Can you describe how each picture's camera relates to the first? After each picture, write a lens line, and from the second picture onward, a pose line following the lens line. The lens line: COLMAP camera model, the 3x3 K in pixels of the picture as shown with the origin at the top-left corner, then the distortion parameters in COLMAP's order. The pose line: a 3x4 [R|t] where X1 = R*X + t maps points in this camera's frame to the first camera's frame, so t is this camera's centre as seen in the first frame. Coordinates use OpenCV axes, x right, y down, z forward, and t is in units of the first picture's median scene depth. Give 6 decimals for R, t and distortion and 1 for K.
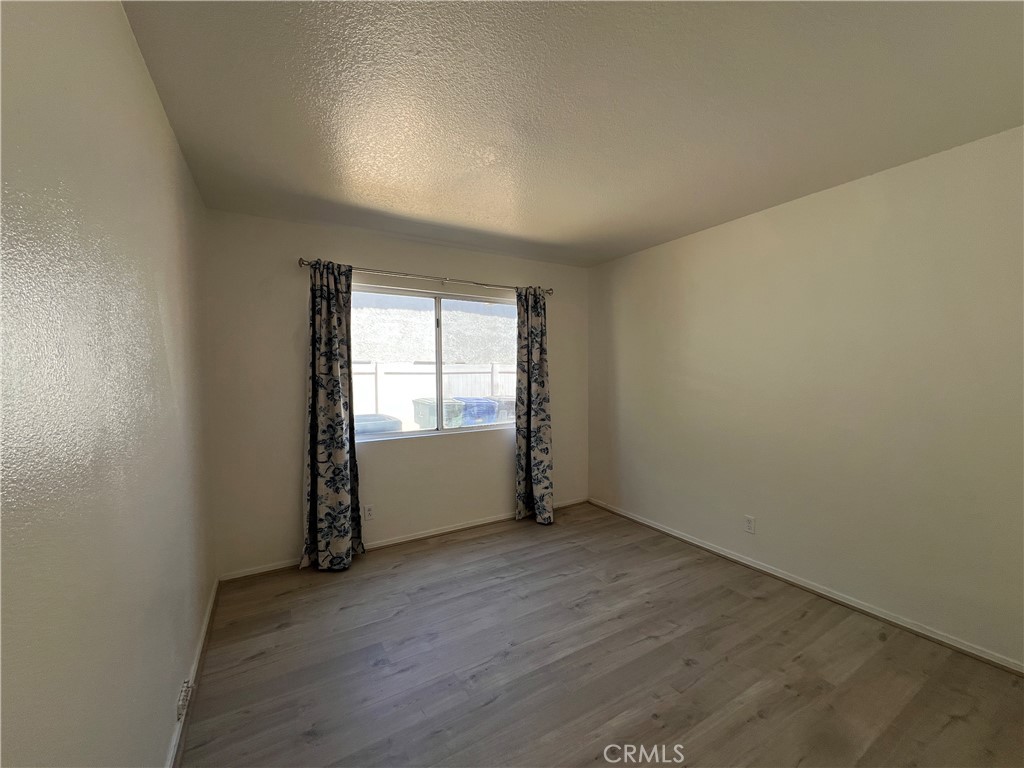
lens RADIAL K [[409.0, 0, 514.3], [0, 409.0, 385.5], [0, 0, 1]] dist [-0.001564, 0.000259]
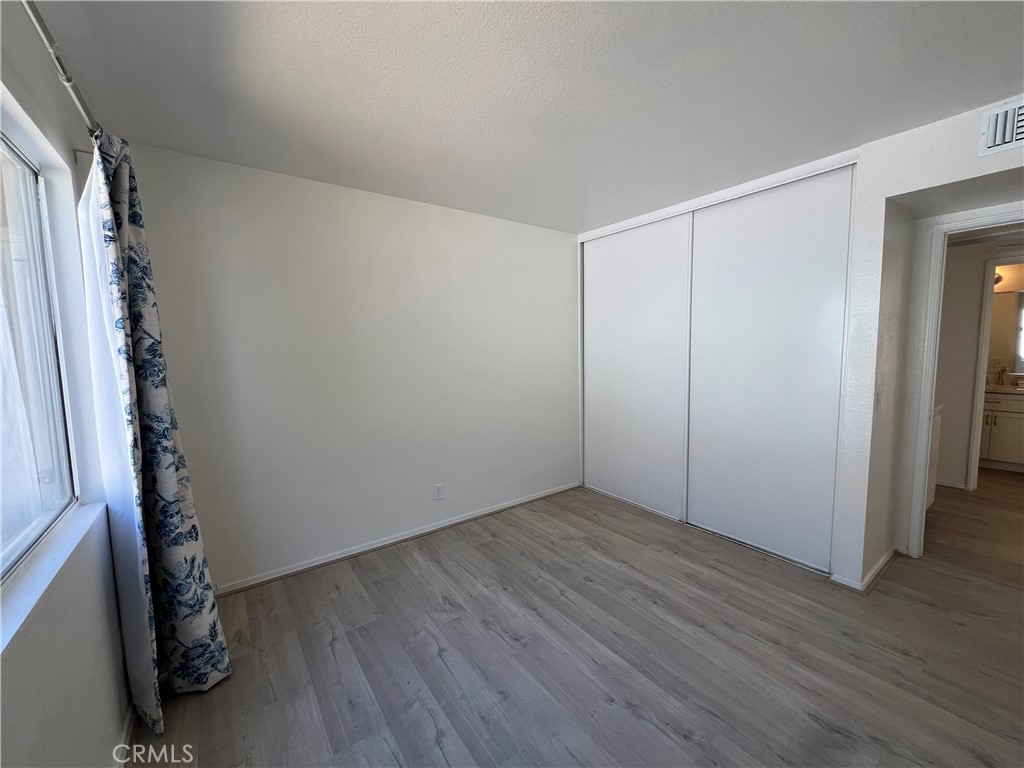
lens RADIAL K [[409.0, 0, 514.3], [0, 409.0, 385.5], [0, 0, 1]] dist [-0.001564, 0.000259]
pose [[-0.092781, -0.084770, 0.992071, -0.561482], [0.052188, 0.994586, 0.089866, -0.037482], [-0.994318, 0.060112, -0.087855, 0.958341]]
